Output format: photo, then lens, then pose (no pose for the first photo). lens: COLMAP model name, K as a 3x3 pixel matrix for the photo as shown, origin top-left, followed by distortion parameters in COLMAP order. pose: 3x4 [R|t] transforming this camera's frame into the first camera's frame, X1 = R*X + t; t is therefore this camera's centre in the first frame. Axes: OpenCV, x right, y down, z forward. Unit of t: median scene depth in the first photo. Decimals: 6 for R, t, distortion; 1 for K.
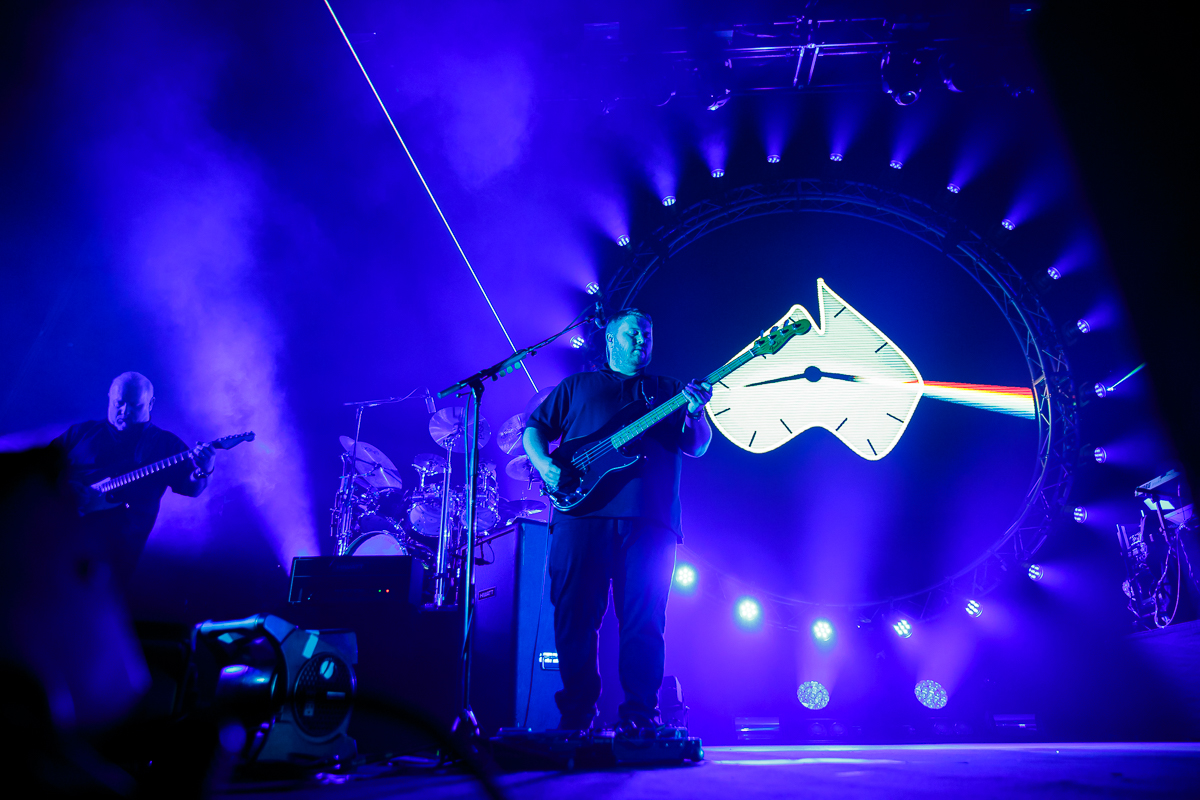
lens RADIAL K [[802.8, 0, 600.0], [0, 802.8, 400.0], [0, 0, 1]] dist [0.004754, 0.005226]
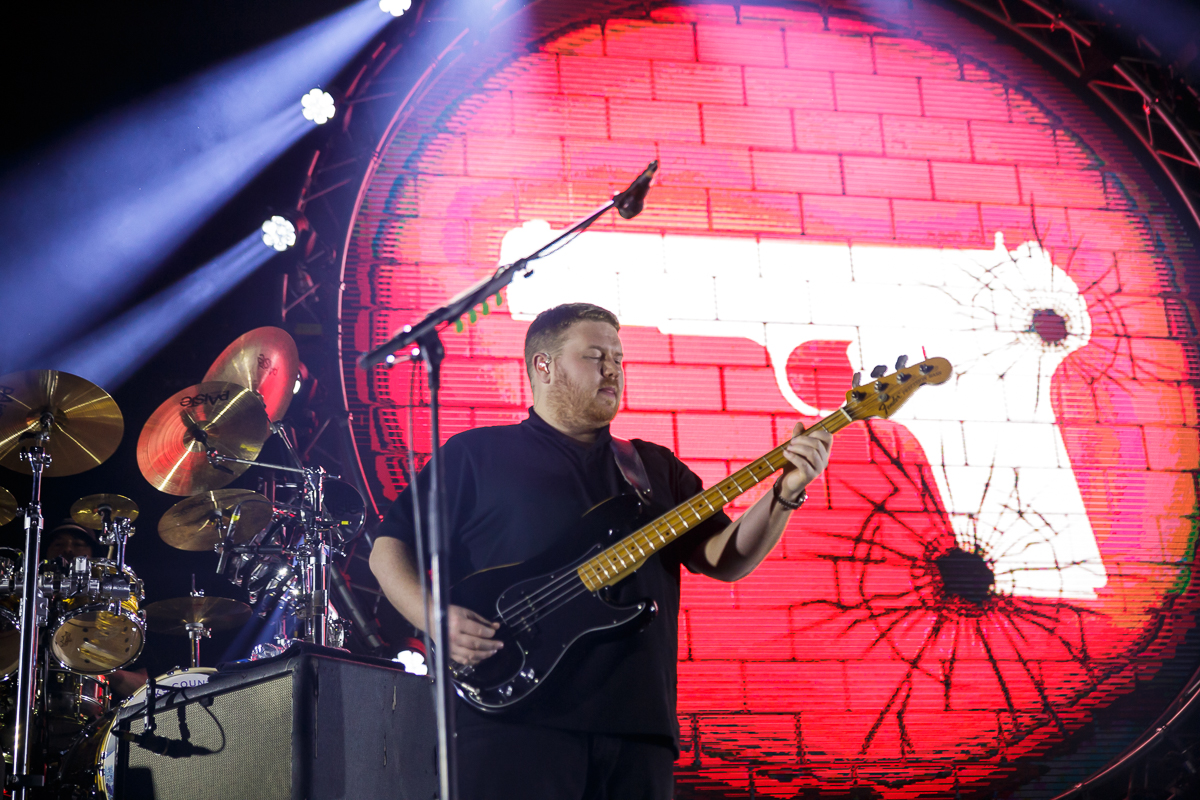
lens RADIAL K [[1930.6, 0, 600.0], [0, 1930.6, 400.0], [0, 0, 1]] dist [-0.003231, -0.030476]
pose [[0.970014, 0.046989, 0.238463, -0.150552], [-0.051812, 0.998559, 0.013994, -0.002417], [-0.237462, -0.025929, 0.971051, -0.010241]]
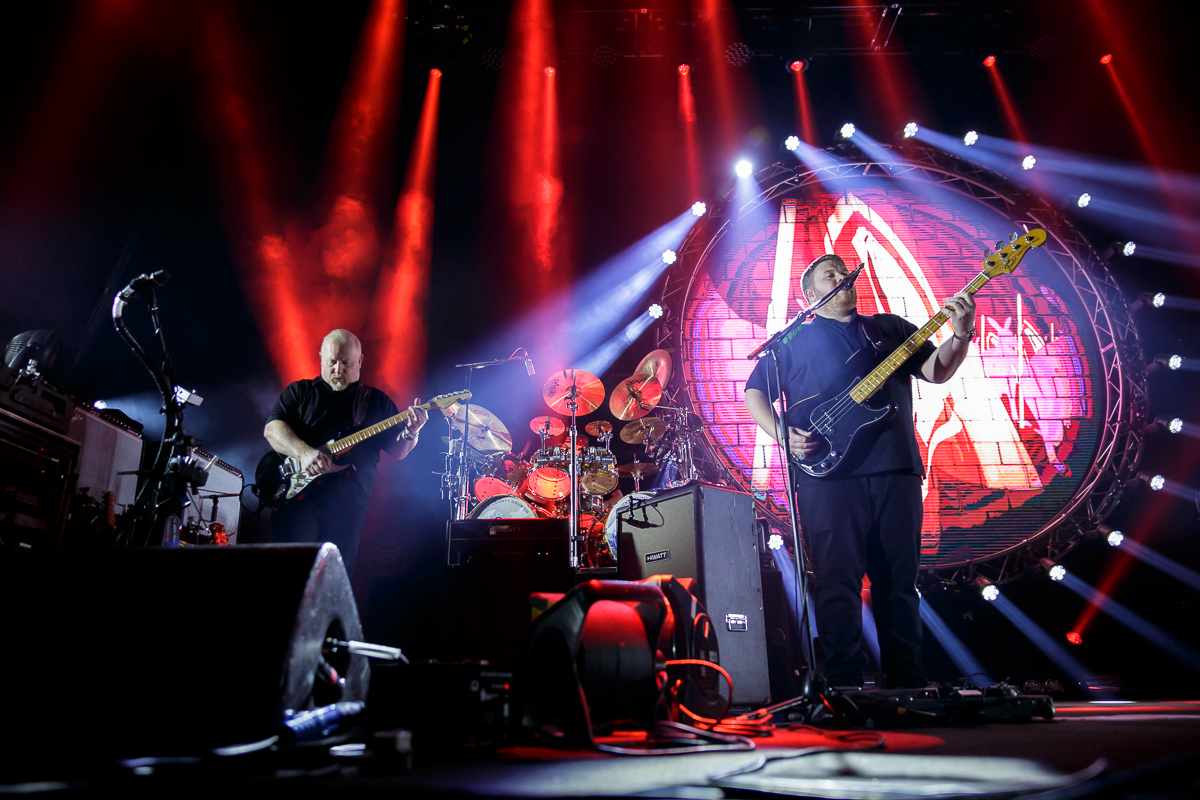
lens RADIAL K [[806.0, 0, 600.0], [0, 806.0, 400.0], [0, 0, 1]] dist [0.004878, 0.003014]
pose [[0.999241, 0.006391, 0.038423, -0.198519], [-0.008042, 0.999045, 0.042958, 0.003485], [-0.038112, -0.043234, 0.998338, 0.007407]]
